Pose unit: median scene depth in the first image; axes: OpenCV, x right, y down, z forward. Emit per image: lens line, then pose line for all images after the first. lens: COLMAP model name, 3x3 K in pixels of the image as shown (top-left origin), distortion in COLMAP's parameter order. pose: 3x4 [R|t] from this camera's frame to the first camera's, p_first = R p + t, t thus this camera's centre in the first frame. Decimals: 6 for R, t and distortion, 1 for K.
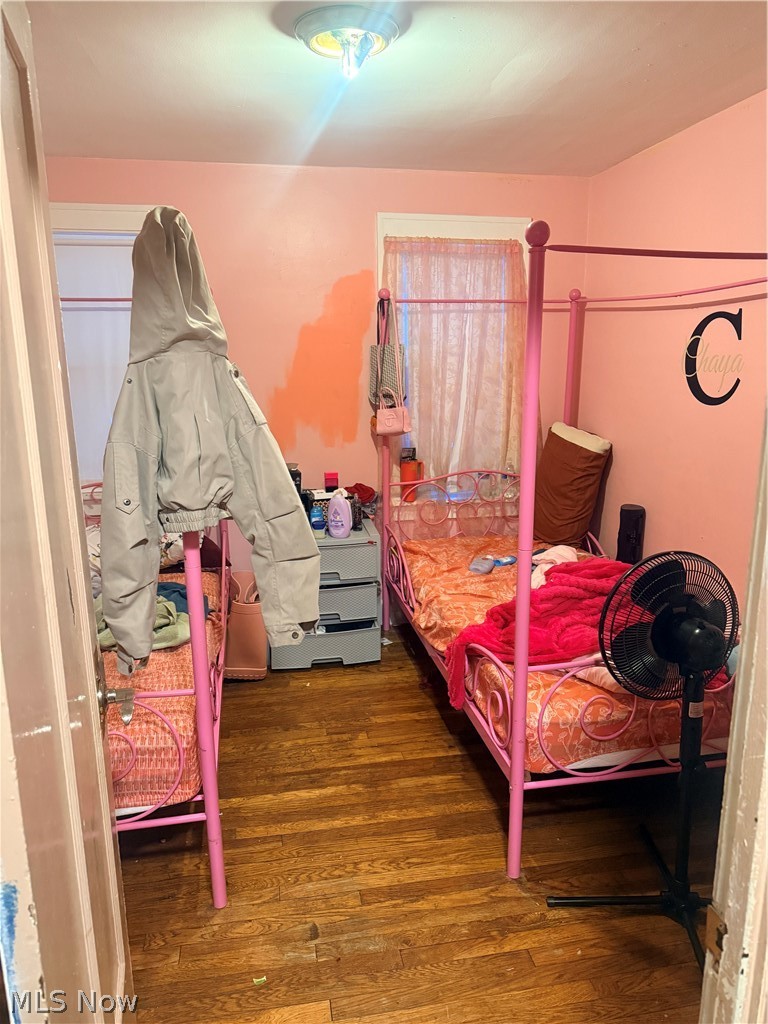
lens RADIAL K [[716.2, 0, 380.1], [0, 716.2, 518.9], [0, 0, 1]] dist [0.042112, -0.032906]
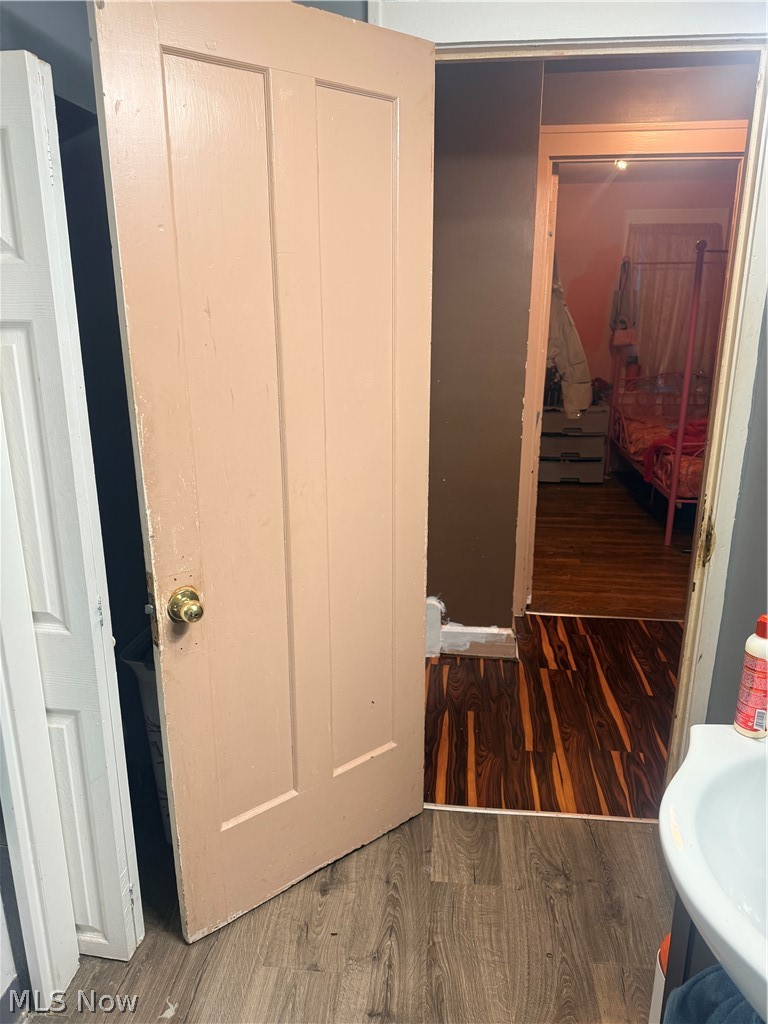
lens RADIAL K [[716.2, 0, 374.9], [0, 716.2, 508.0], [0, 0, 1]] dist [0.042112, -0.032906]
pose [[0.955207, 0.084499, -0.283619, -0.027052], [-0.066123, 0.995081, 0.073770, 0.165605], [0.288457, -0.051712, 0.956095, -0.751312]]
